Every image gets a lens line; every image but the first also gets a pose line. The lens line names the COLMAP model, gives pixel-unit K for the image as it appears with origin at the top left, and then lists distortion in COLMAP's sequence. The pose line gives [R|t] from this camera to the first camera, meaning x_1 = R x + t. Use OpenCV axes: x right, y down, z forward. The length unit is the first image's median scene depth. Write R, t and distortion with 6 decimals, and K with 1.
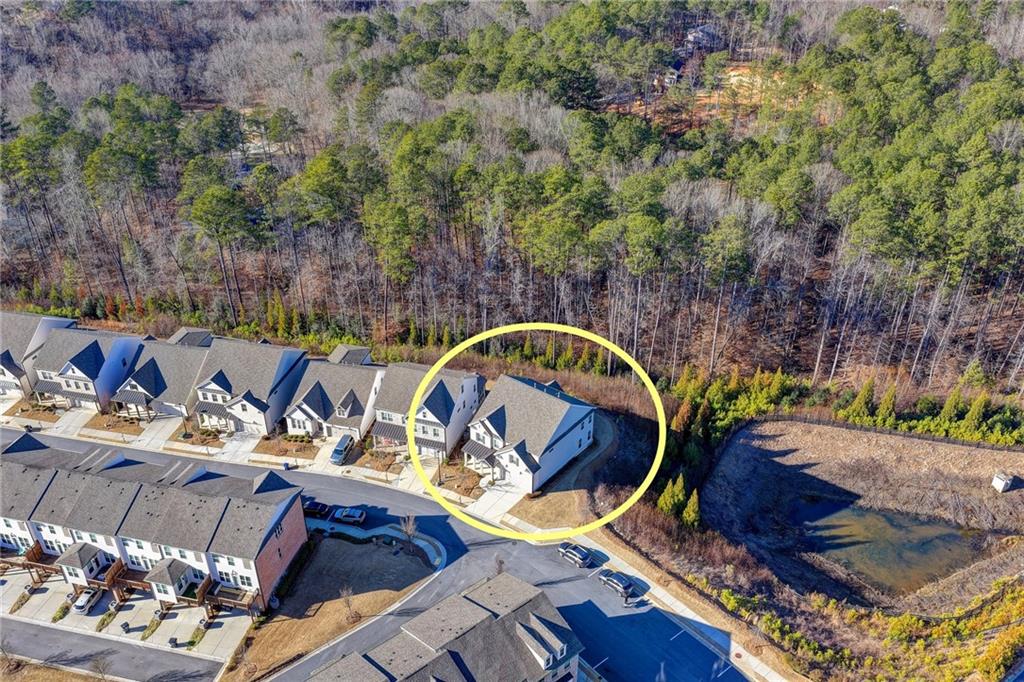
lens RADIAL K [[847.8, 0, 514.7], [0, 847.8, 345.4], [0, 0, 1]] dist [-0.007101, 0.028366]
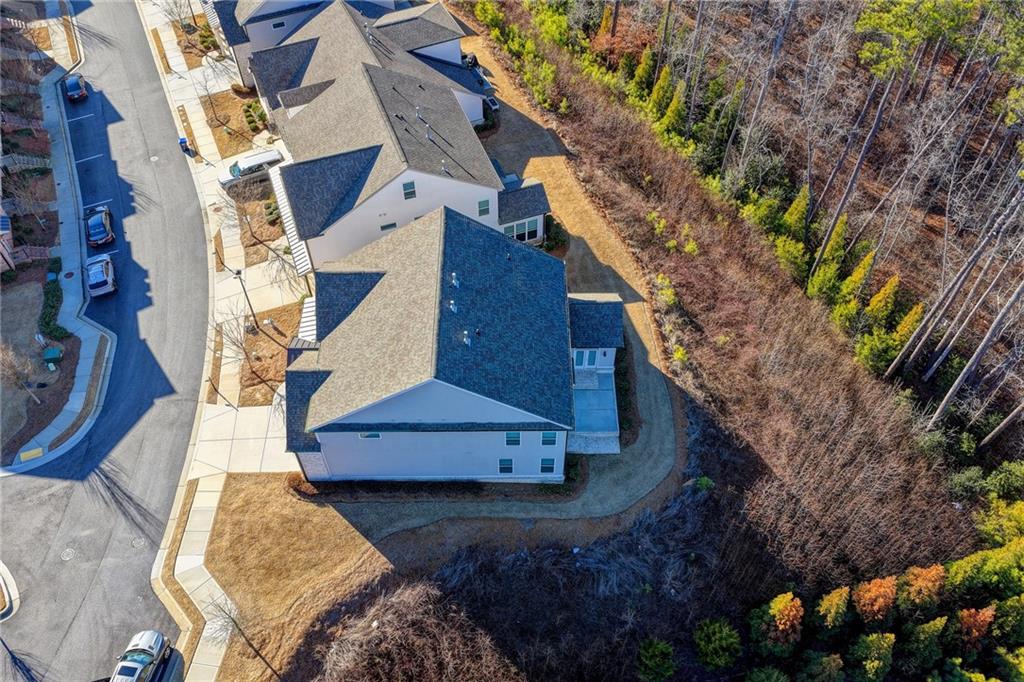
lens RADIAL K [[847.8, 0, 514.7], [0, 847.8, 345.4], [0, 0, 1]] dist [-0.007101, 0.028366]
pose [[0.618659, 0.619568, -0.483111, 0.247205], [-0.416514, 0.780031, 0.466978, -0.119820], [0.666166, -0.087677, 0.740632, 0.752626]]
